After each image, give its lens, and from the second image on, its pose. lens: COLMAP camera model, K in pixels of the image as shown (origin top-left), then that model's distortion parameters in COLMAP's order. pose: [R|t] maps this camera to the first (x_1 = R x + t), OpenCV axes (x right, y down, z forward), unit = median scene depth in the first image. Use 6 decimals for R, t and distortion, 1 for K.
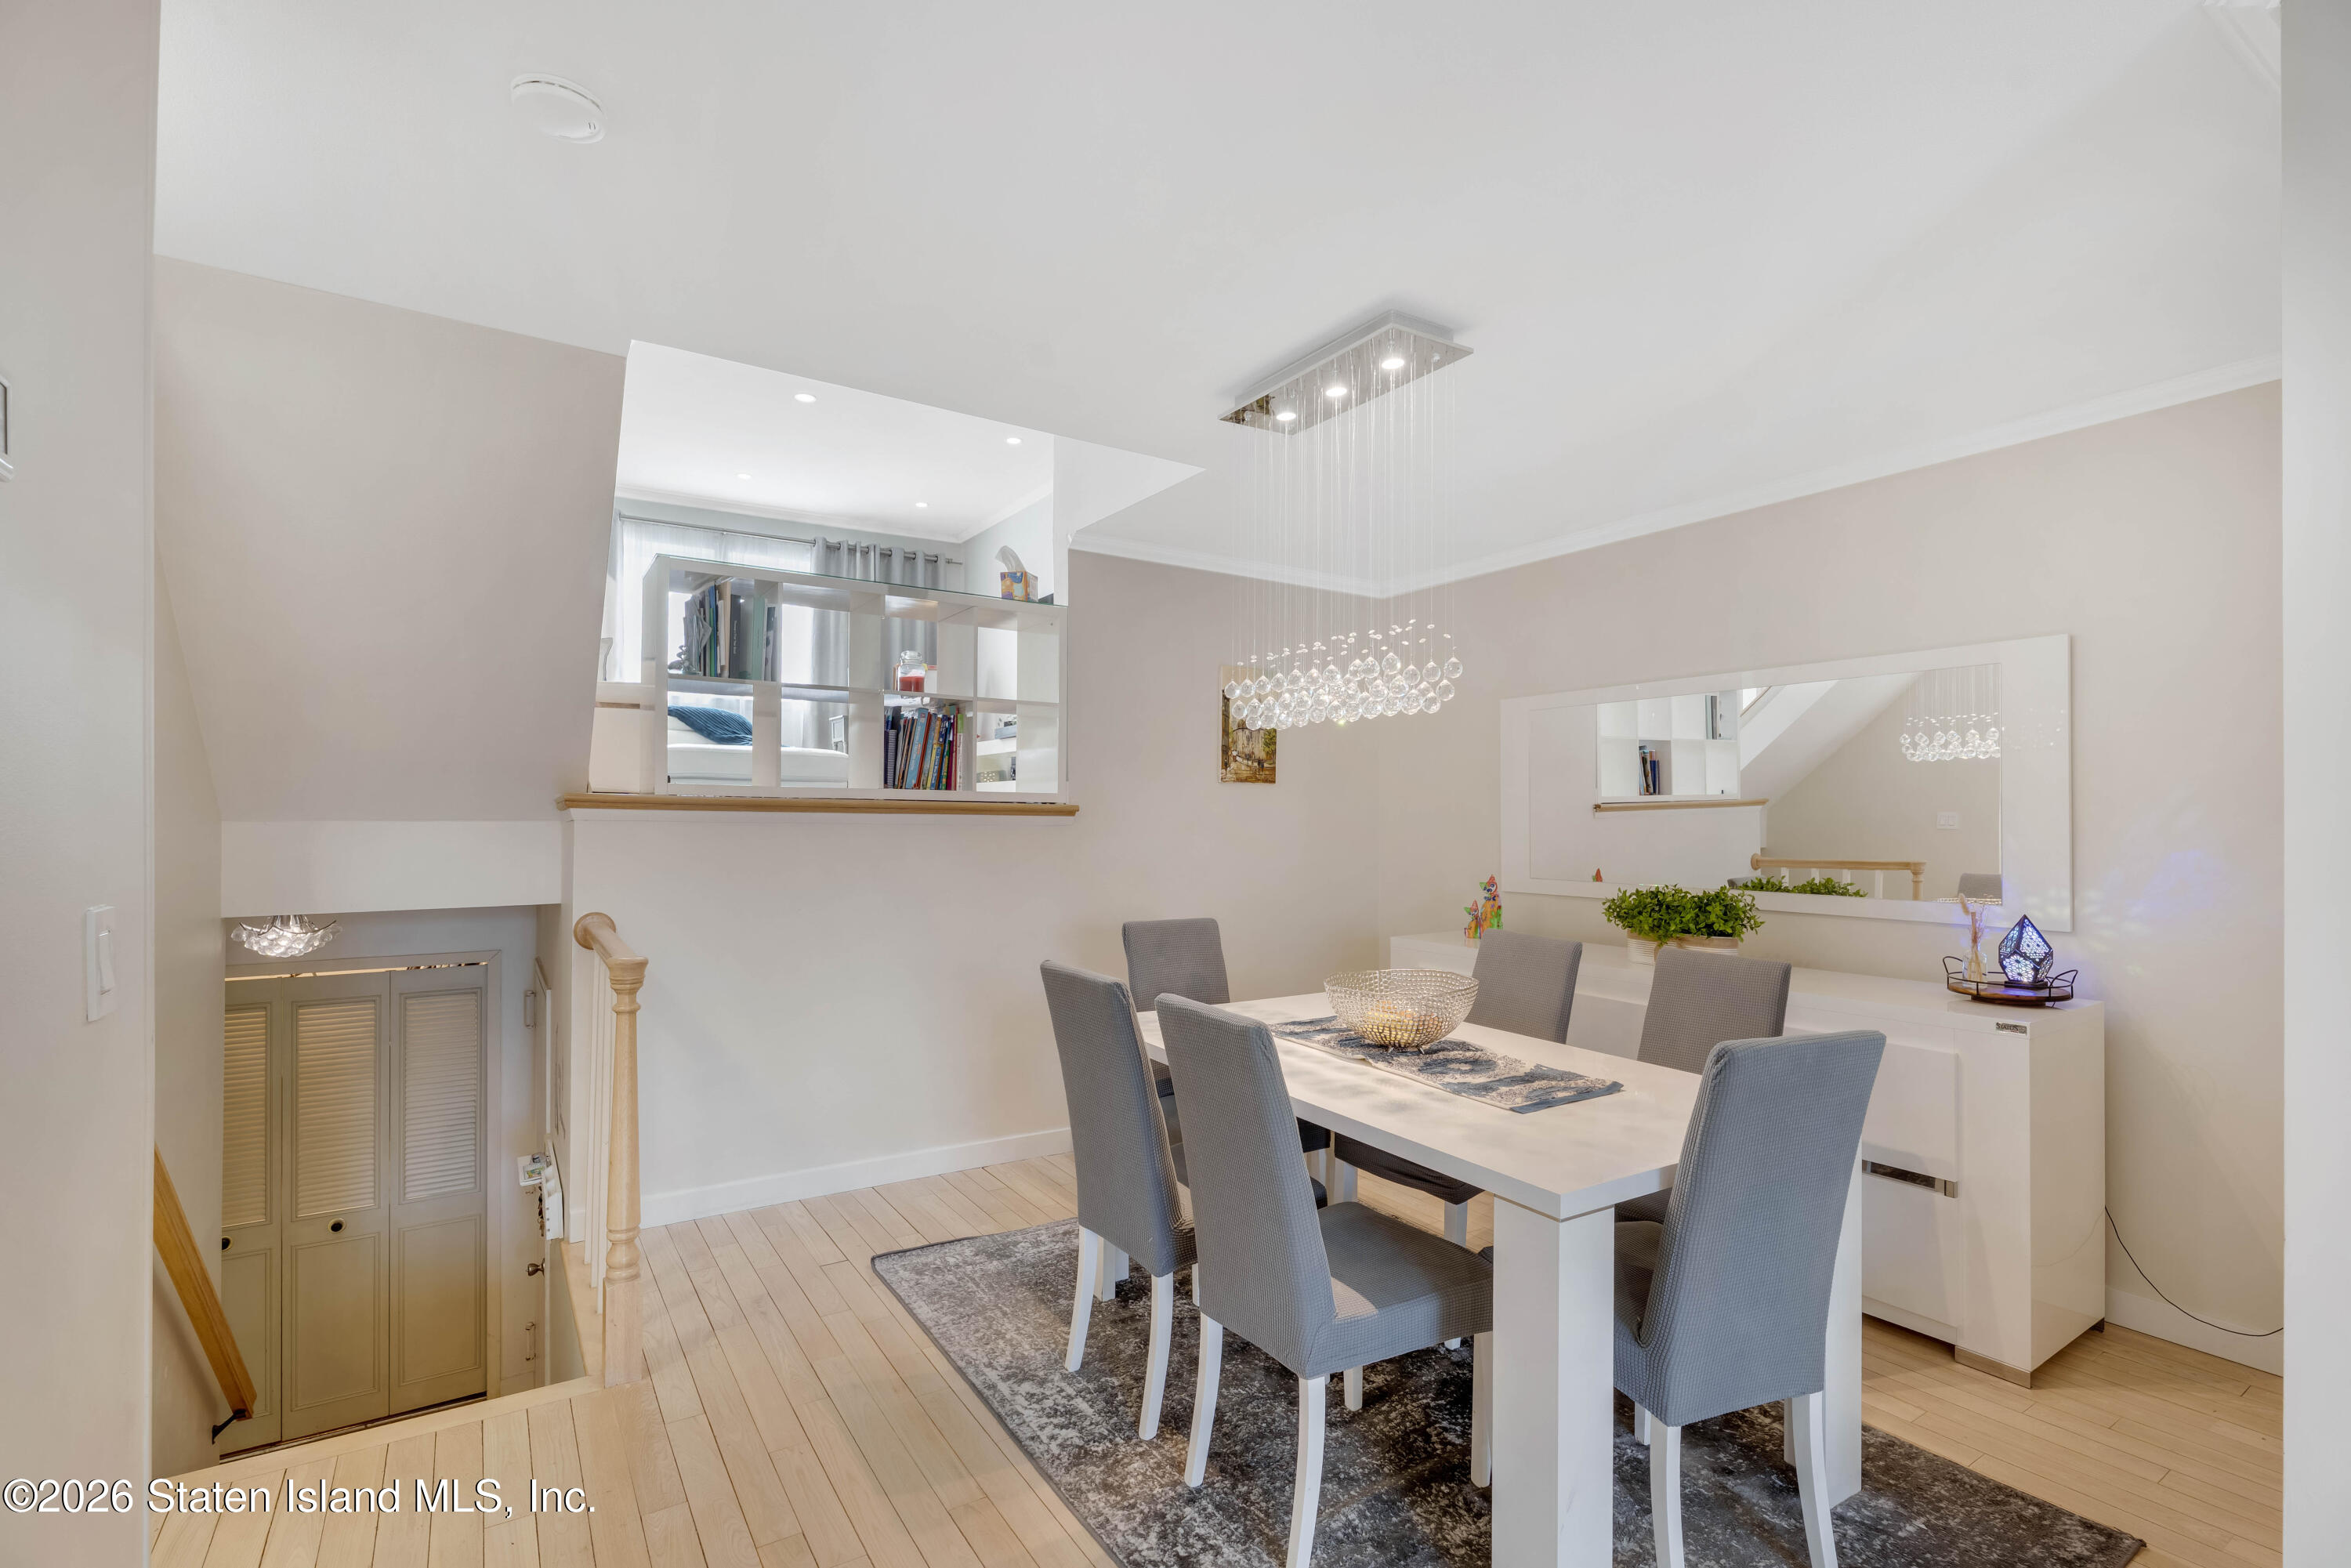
lens RADIAL K [[1055.4, 0, 1161.1], [0, 1055.4, 813.8], [0, 0, 1]] dist [0.000216, 0.000200]
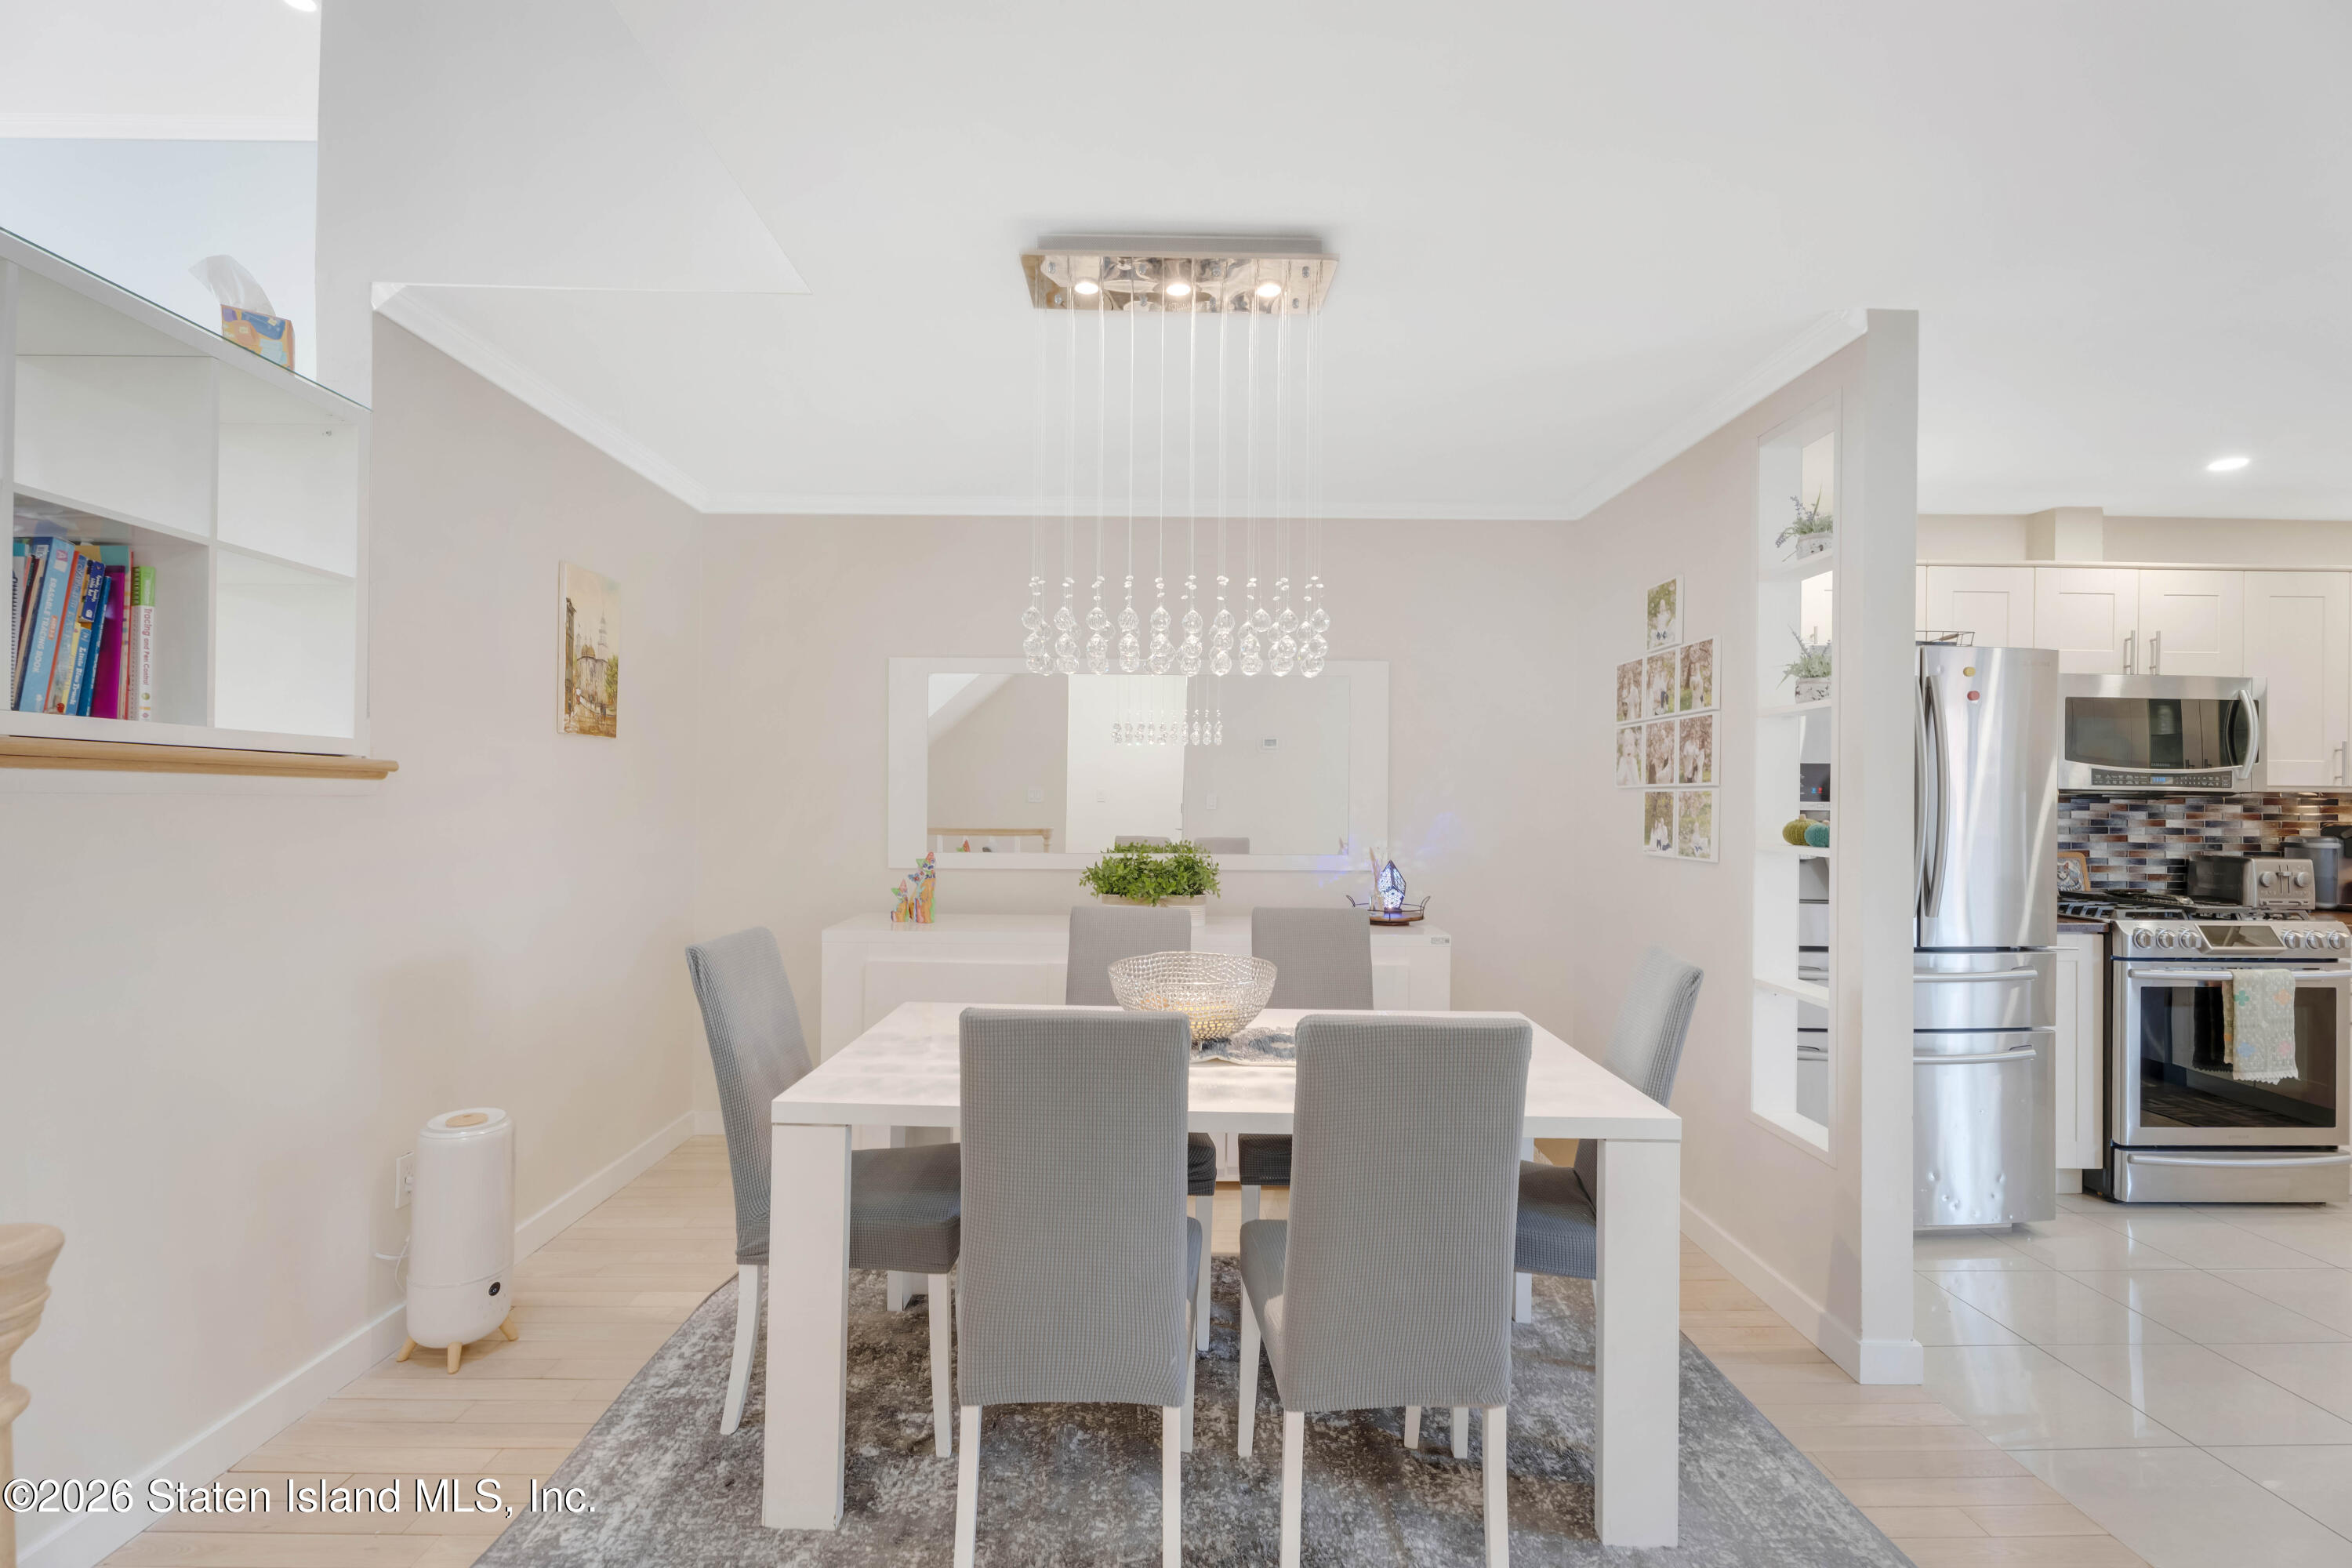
lens RADIAL K [[1055.9, 0, 1178.2], [0, 1055.9, 794.9], [0, 0, 1]] dist [0.000216, 0.000200]
pose [[0.522279, 0.004077, 0.852765, -0.315538], [-0.009970, 0.999949, 0.001325, 0.005164], [-0.852716, -0.009194, 0.522293, 0.305674]]
